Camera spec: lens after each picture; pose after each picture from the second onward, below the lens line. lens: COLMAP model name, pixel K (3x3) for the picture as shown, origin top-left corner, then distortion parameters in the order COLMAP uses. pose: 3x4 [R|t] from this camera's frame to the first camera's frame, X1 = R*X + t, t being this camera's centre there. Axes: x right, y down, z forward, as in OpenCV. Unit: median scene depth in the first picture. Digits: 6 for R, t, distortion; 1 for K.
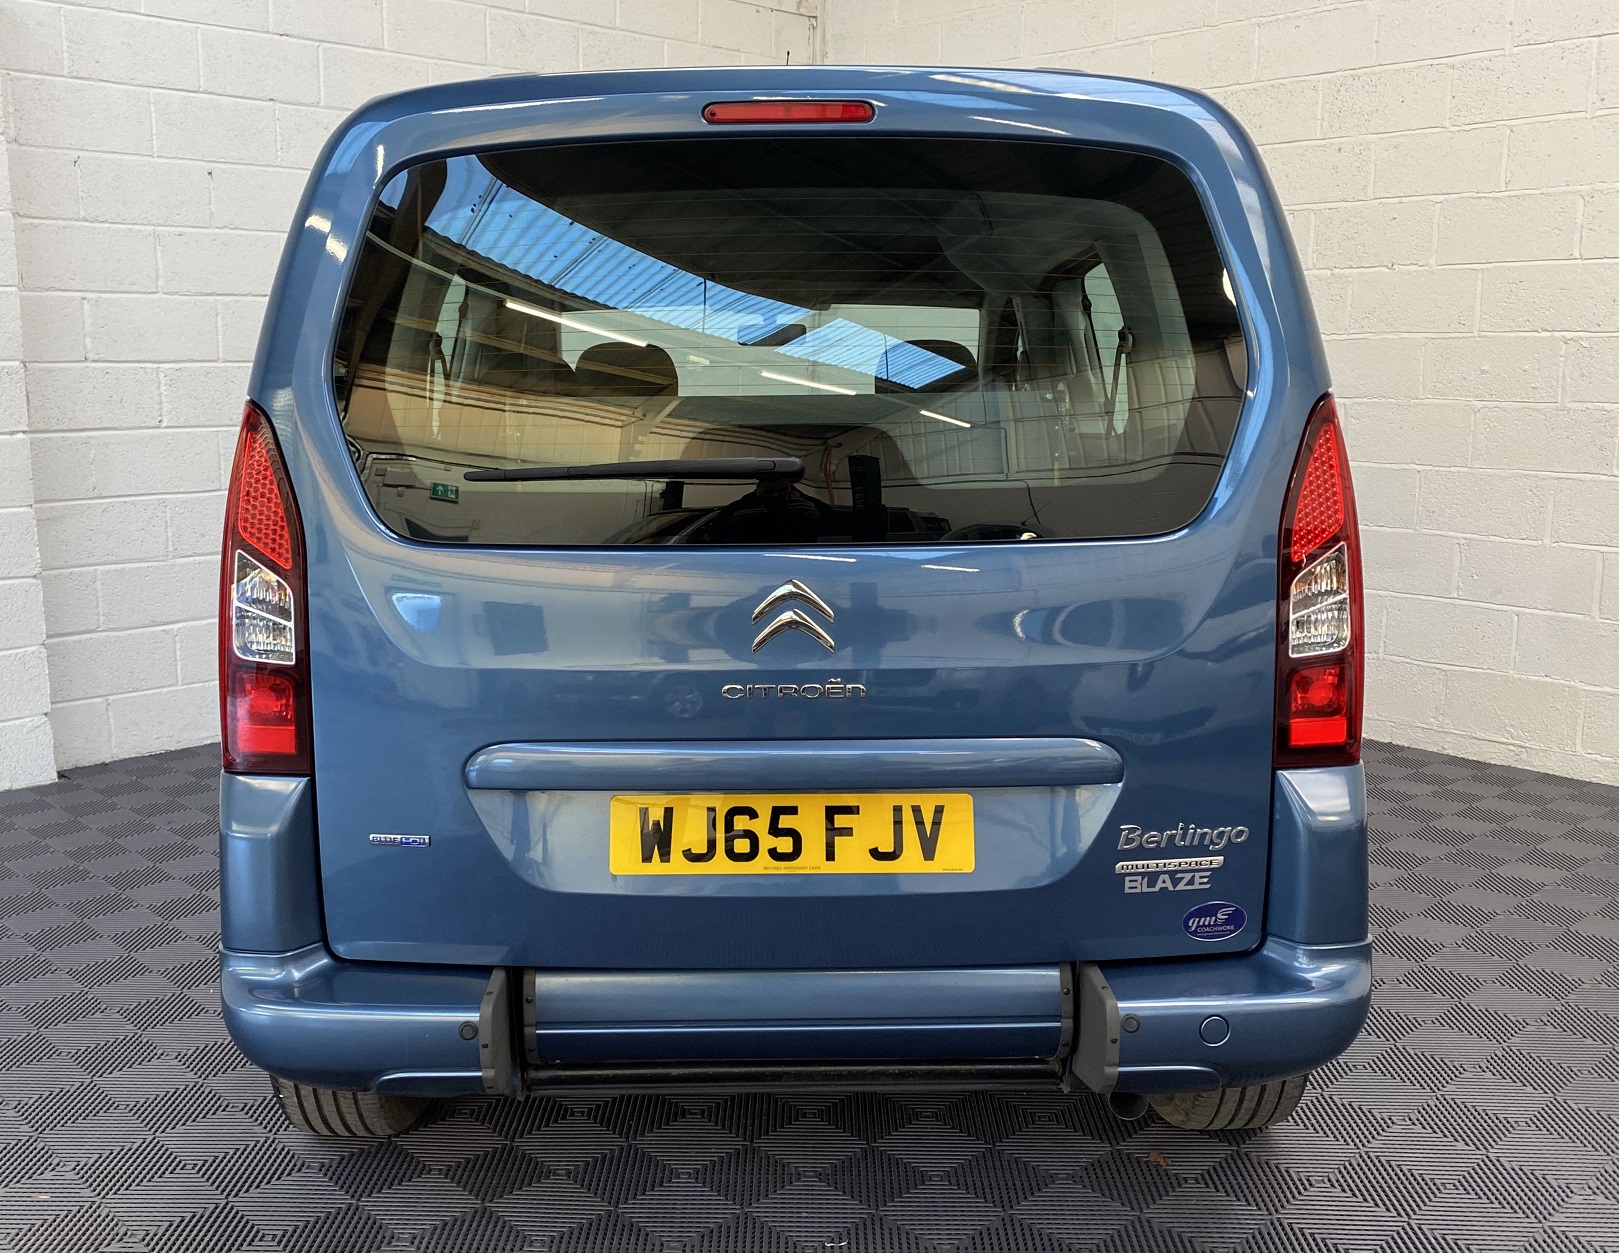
lens RADIAL K [[1654.9, 0, 773.0], [0, 1654.9, 601.5], [0, 0, 1]] dist [0.051188, -0.021373]
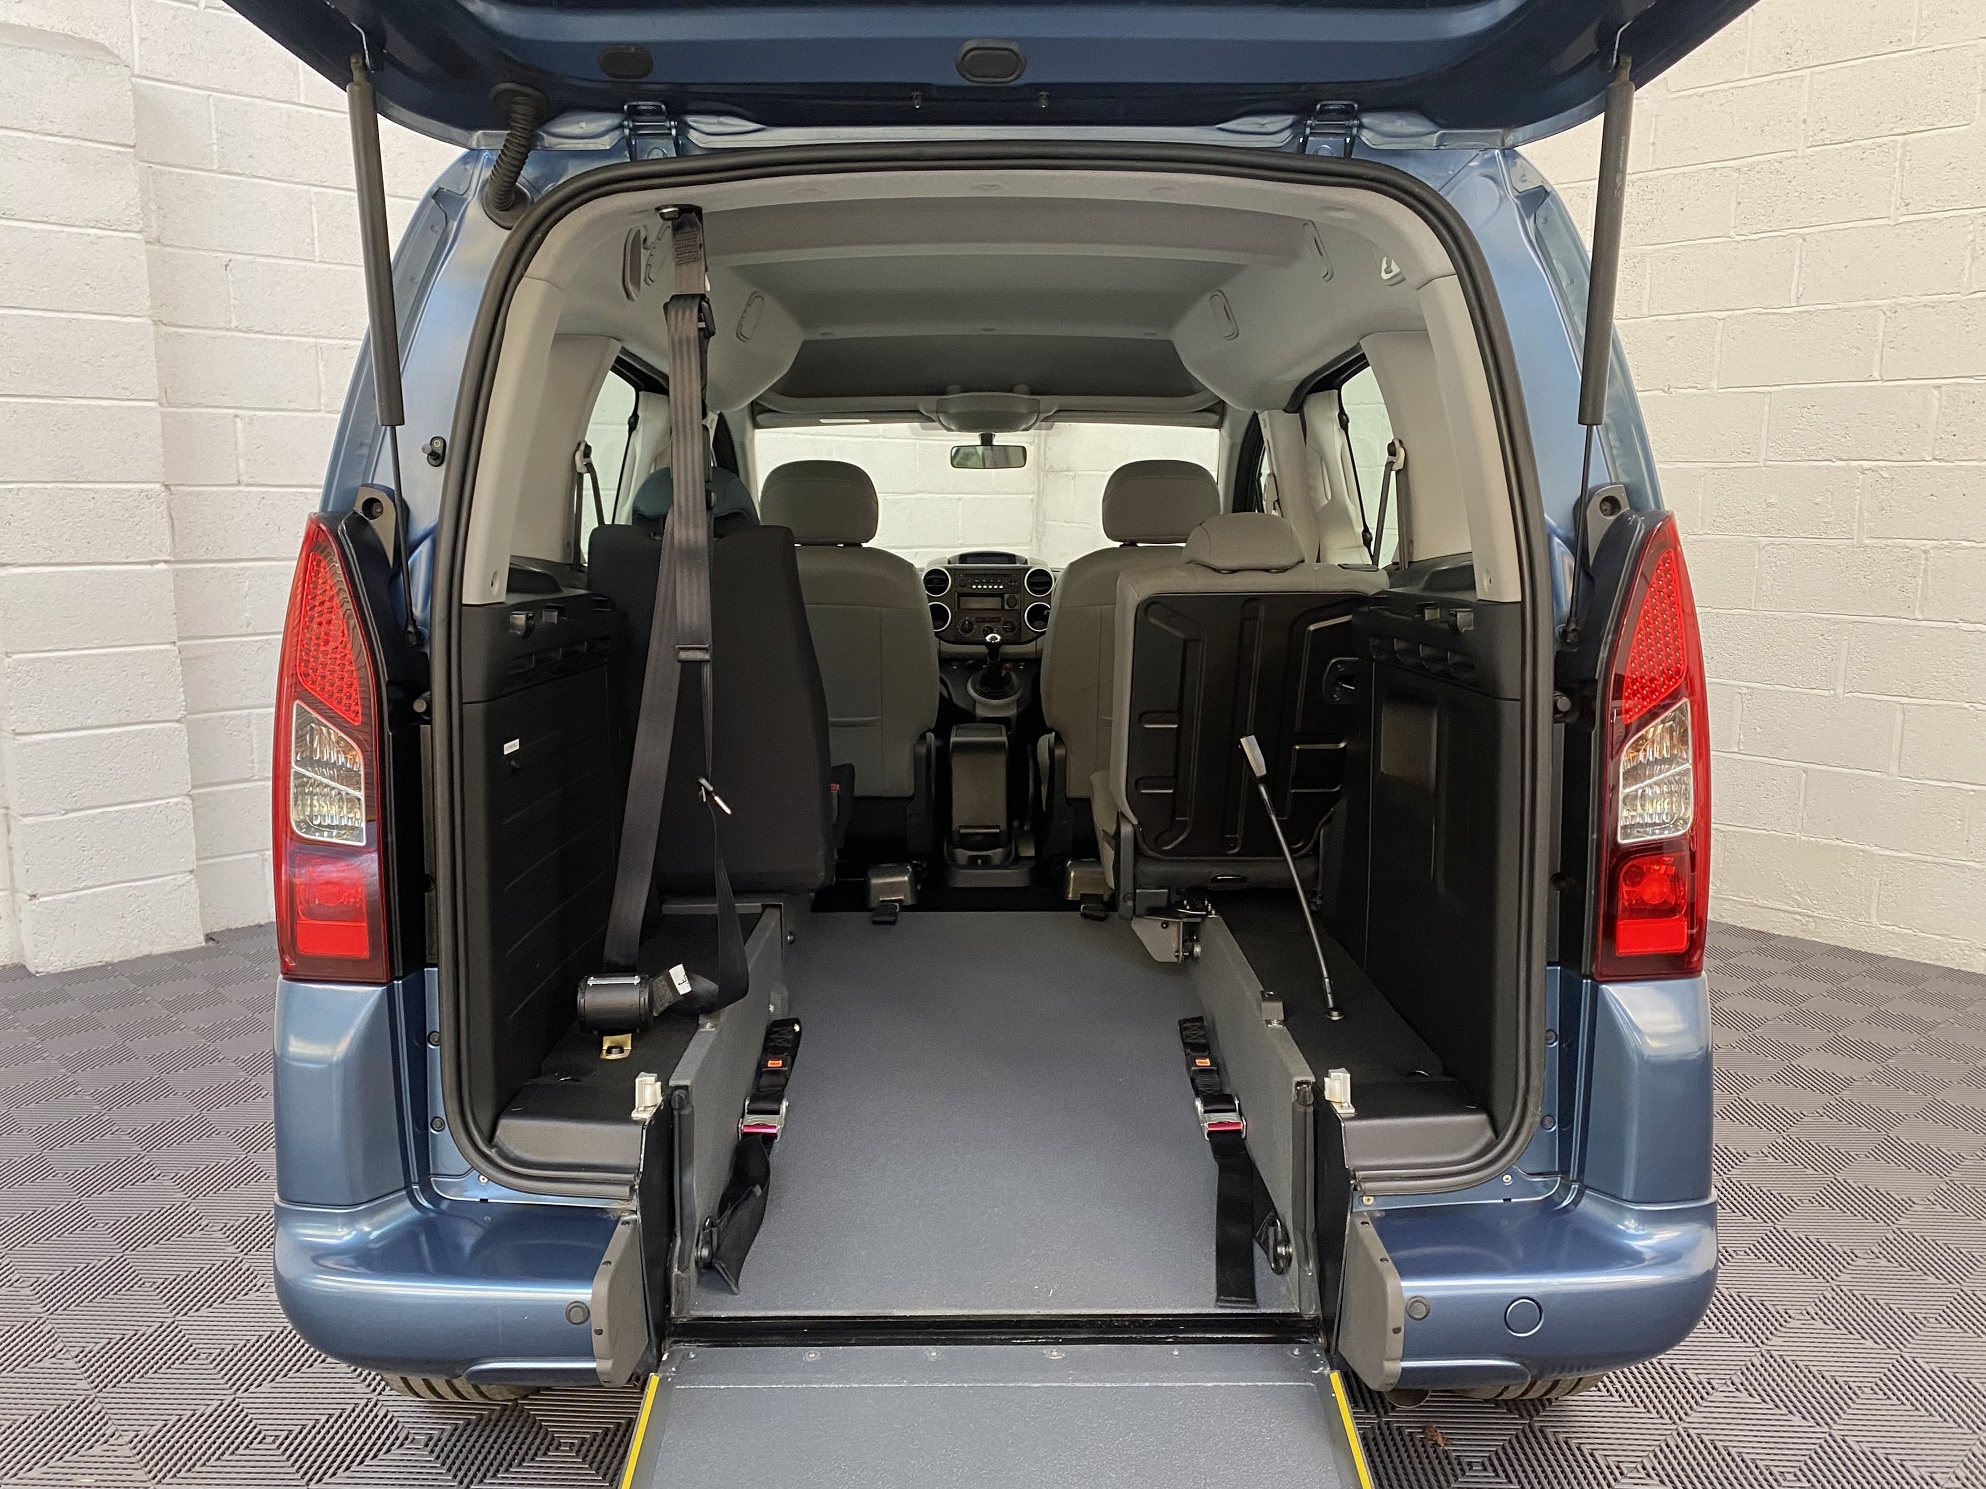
lens RADIAL K [[1677.6, 0, 993.0], [0, 1677.6, 744.5], [0, 0, 1]] dist [0.034840, -0.004157]
pose [[0.999973, 0.005838, -0.004369, 0.012226], [-0.005835, 0.999983, 0.000599, -0.010092], [0.004372, -0.000573, 0.999990, 0.158376]]
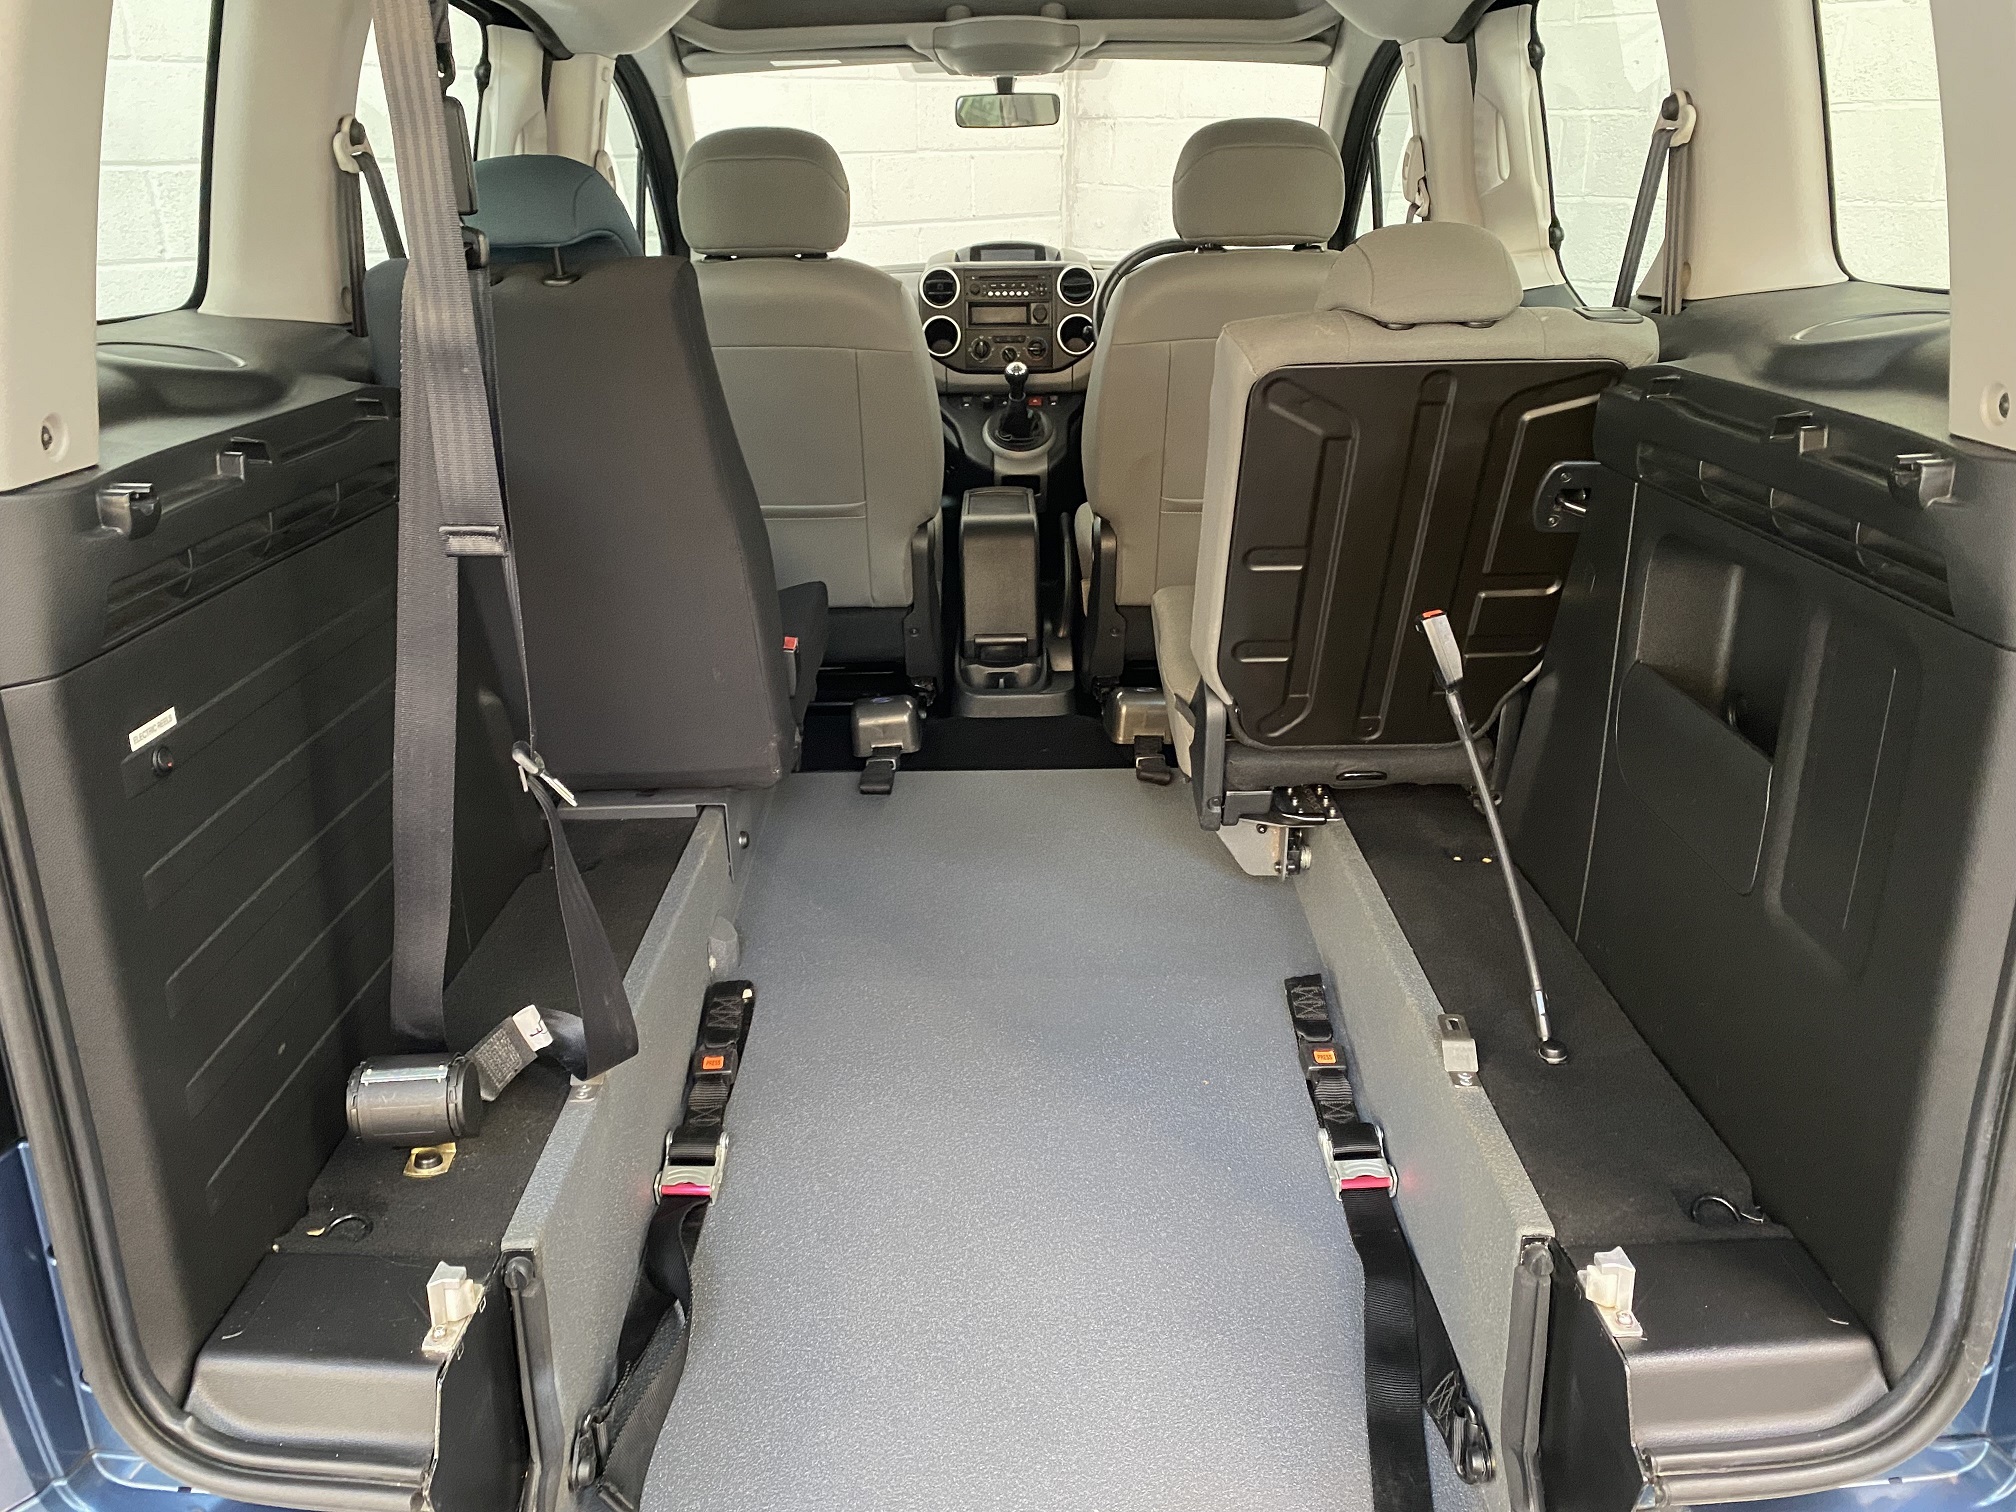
lens RADIAL K [[1713.7, 0, 991.0], [0, 1713.7, 846.8], [0, 0, 1]] dist [0.009352, -0.004559]
pose [[0.999819, -0.002488, -0.018844, 0.009015], [0.006988, 0.970077, 0.242695, -0.077979], [0.017676, -0.242783, 0.969920, 0.480390]]
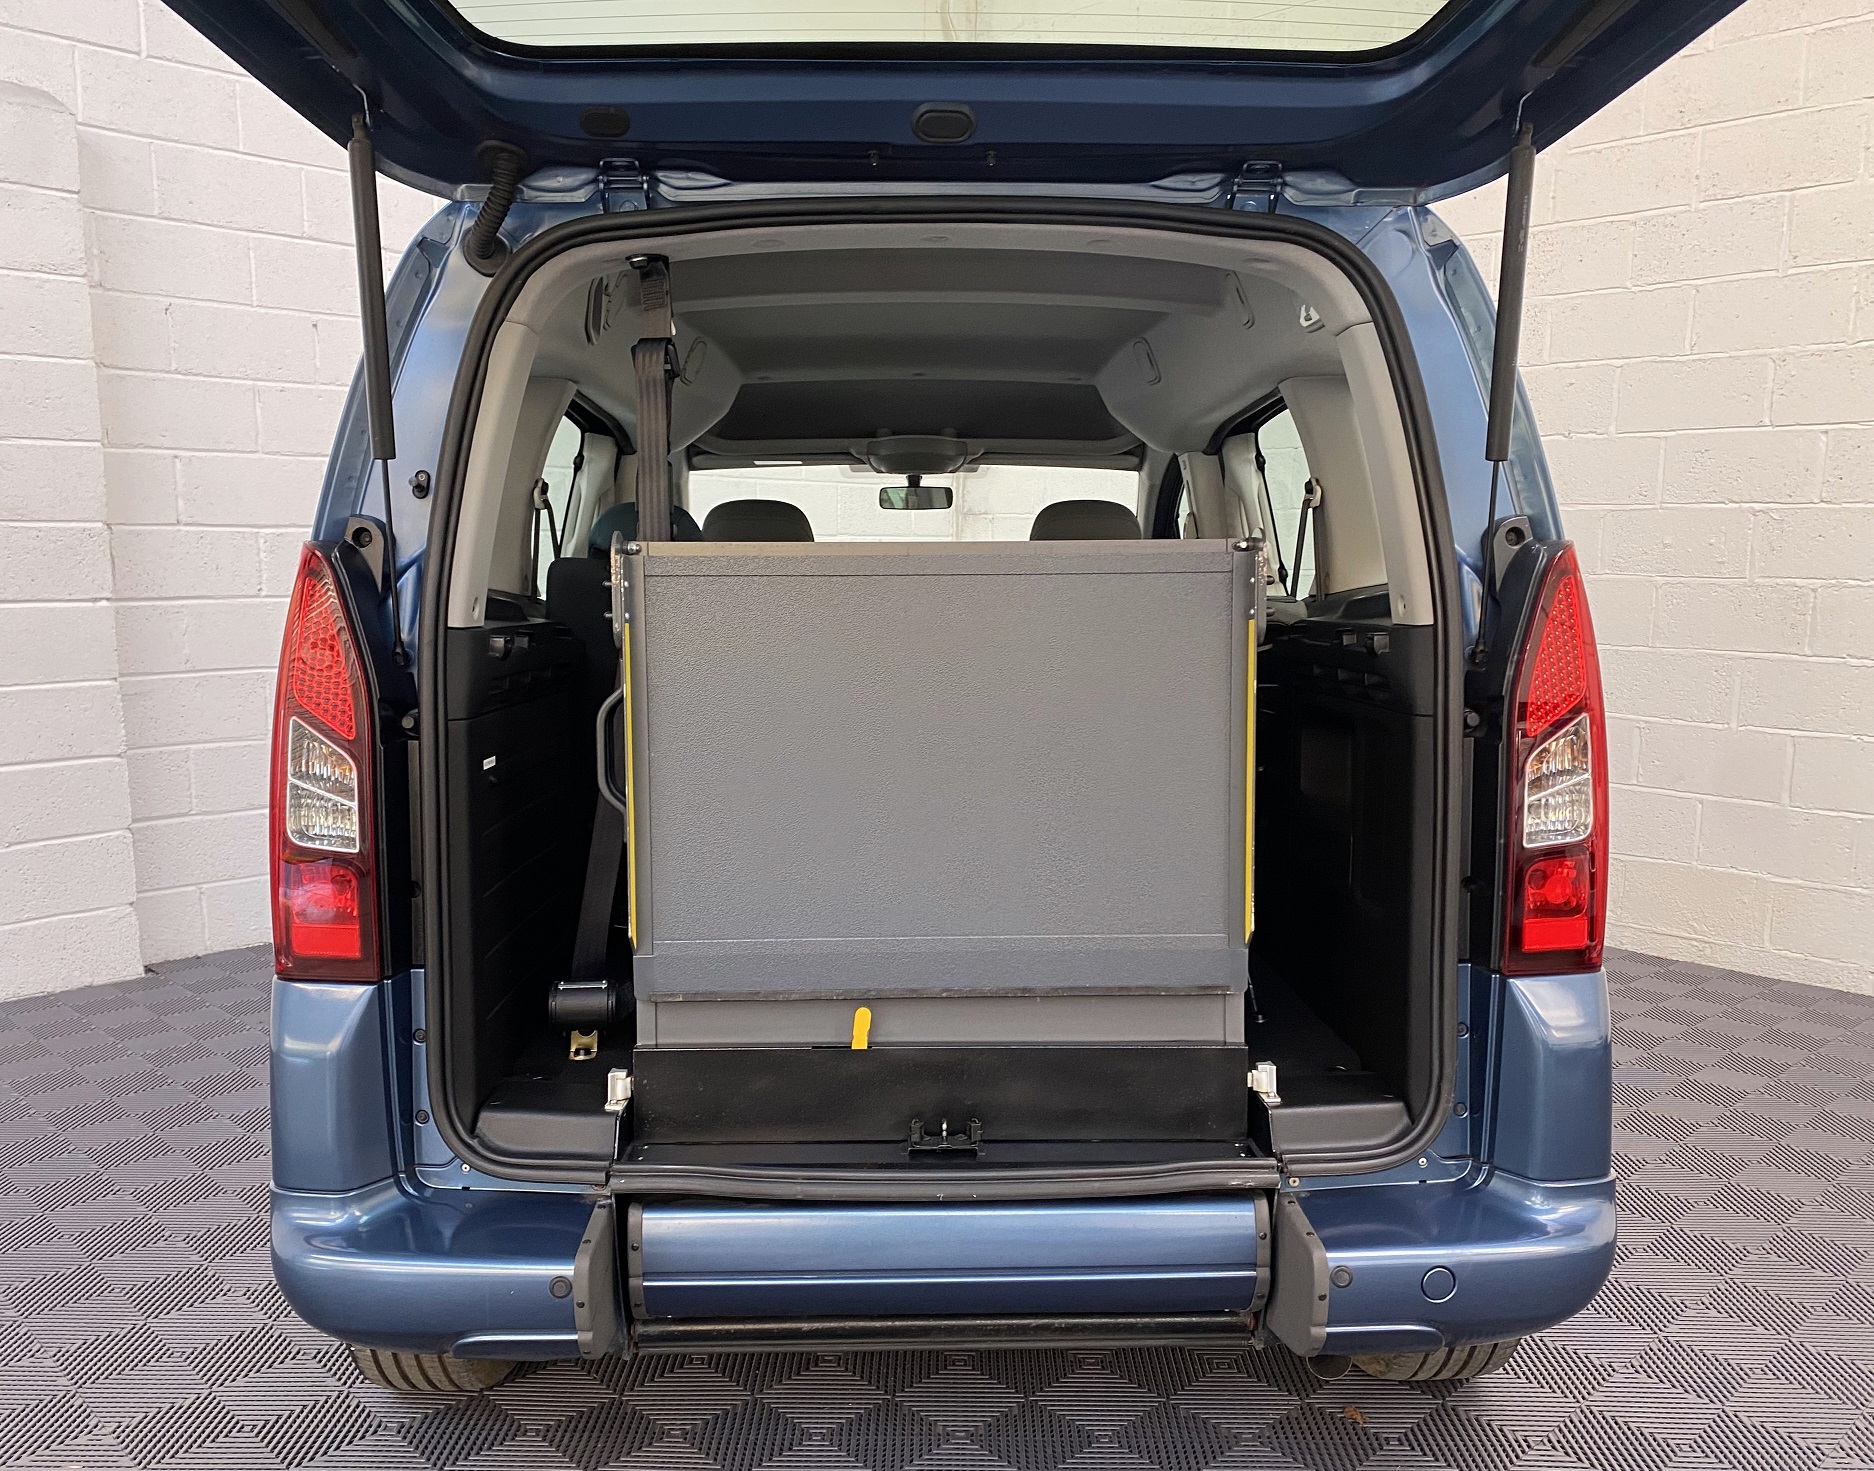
lens RADIAL K [[1669.5, 0, 937.6], [0, 1669.5, 779.5], [0, 0, 1]] dist [0.041222, -0.007140]
pose [[0.999862, 0.003809, 0.016169, -0.005438], [-0.003724, 0.999979, -0.005315, 0.003440], [-0.016189, 0.005254, 0.999855, 0.112831]]
